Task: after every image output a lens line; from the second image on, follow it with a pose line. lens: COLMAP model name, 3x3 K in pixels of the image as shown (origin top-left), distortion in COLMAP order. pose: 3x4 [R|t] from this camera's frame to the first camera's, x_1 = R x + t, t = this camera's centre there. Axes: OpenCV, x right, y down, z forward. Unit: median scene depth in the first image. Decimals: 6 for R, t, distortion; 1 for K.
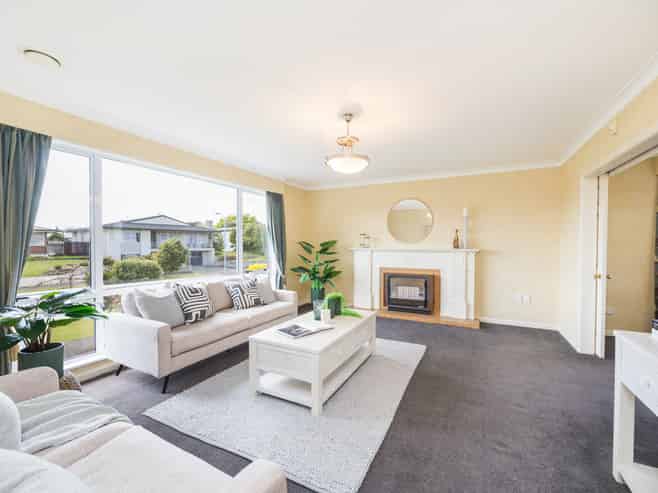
lens RADIAL K [[293.7, 0, 329.0], [0, 293.7, 246.5], [0, 0, 1]] dist [0.000361, 0.000077]
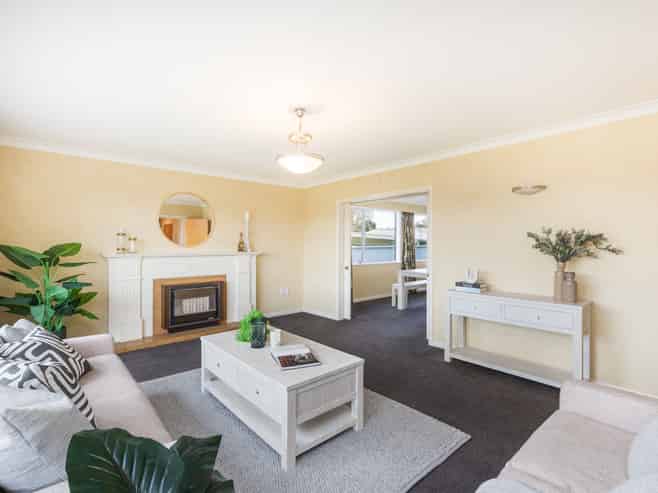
lens RADIAL K [[321.1, 0, 329.0], [0, 321.1, 246.5], [0, 0, 1]] dist [-0.000173, -0.000007]
pose [[0.371131, -0.006622, 0.928557, -0.459727], [0.011026, 0.999936, 0.002724, -0.010984], [-0.928515, 0.009228, 0.371180, 0.307655]]
